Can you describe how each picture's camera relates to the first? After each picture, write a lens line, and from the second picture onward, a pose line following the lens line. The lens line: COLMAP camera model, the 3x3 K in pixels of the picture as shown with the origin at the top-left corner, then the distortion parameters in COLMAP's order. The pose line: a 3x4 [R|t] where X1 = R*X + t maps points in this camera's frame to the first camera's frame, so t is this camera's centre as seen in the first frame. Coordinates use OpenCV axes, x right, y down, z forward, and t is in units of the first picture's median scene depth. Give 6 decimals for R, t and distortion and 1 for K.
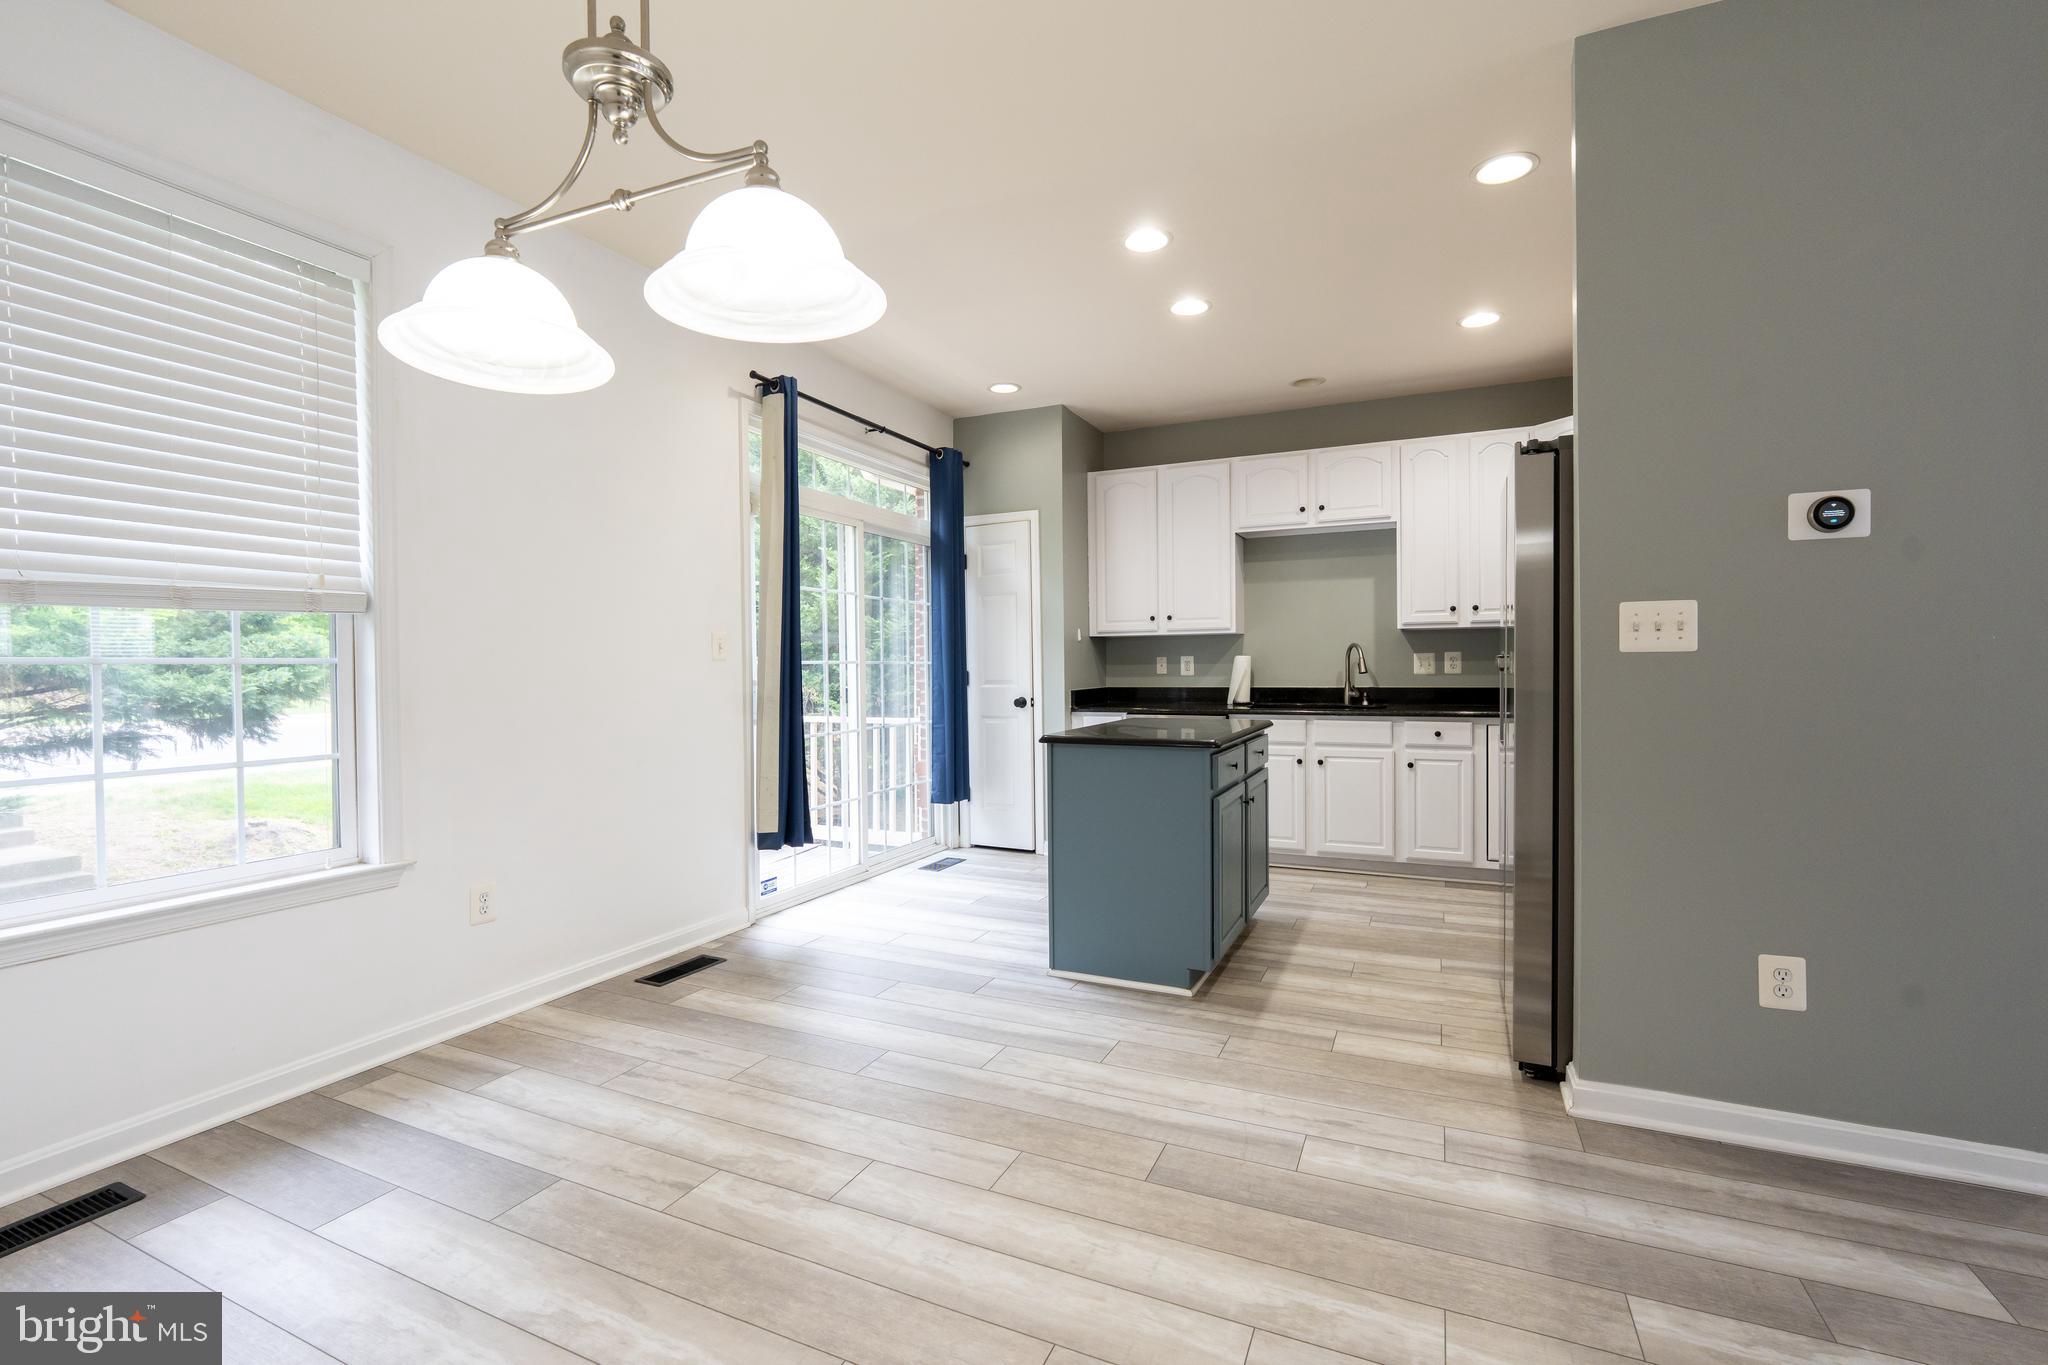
lens RADIAL K [[901.7, 0, 1022.1], [0, 901.7, 677.9], [0, 0, 1]] dist [-0.012566, 0.003014]
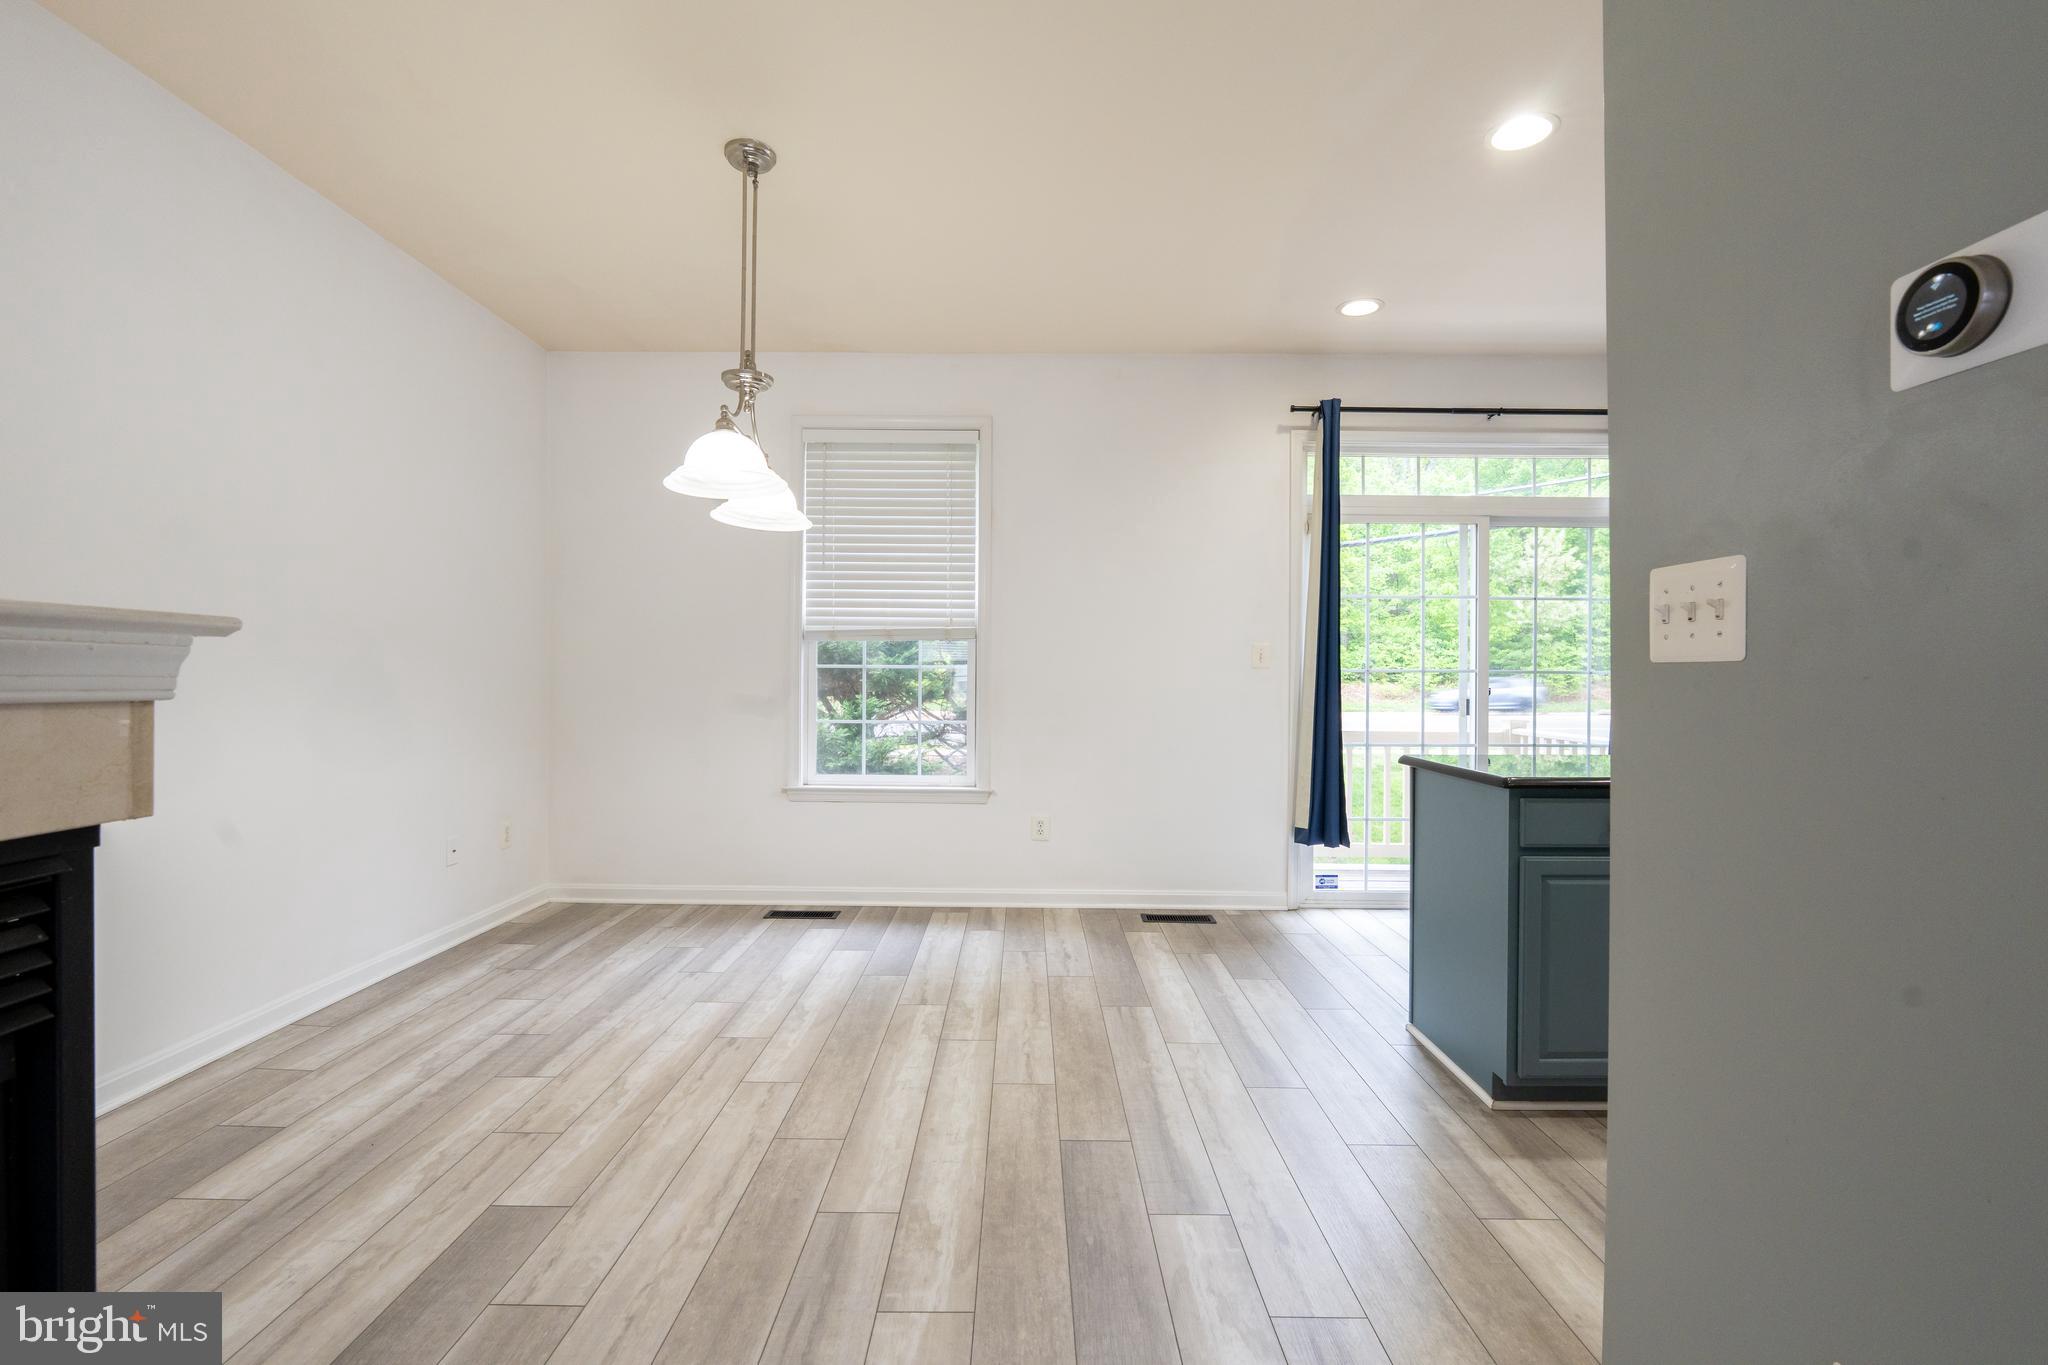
lens RADIAL K [[901.7, 0, 1022.5], [0, 901.7, 676.5], [0, 0, 1]] dist [-0.012566, 0.003014]
pose [[0.417563, 0.014550, -0.908531, 0.599774], [-0.023128, 0.999718, 0.005380, -0.008474], [0.908353, 0.018766, 0.417782, 0.260713]]
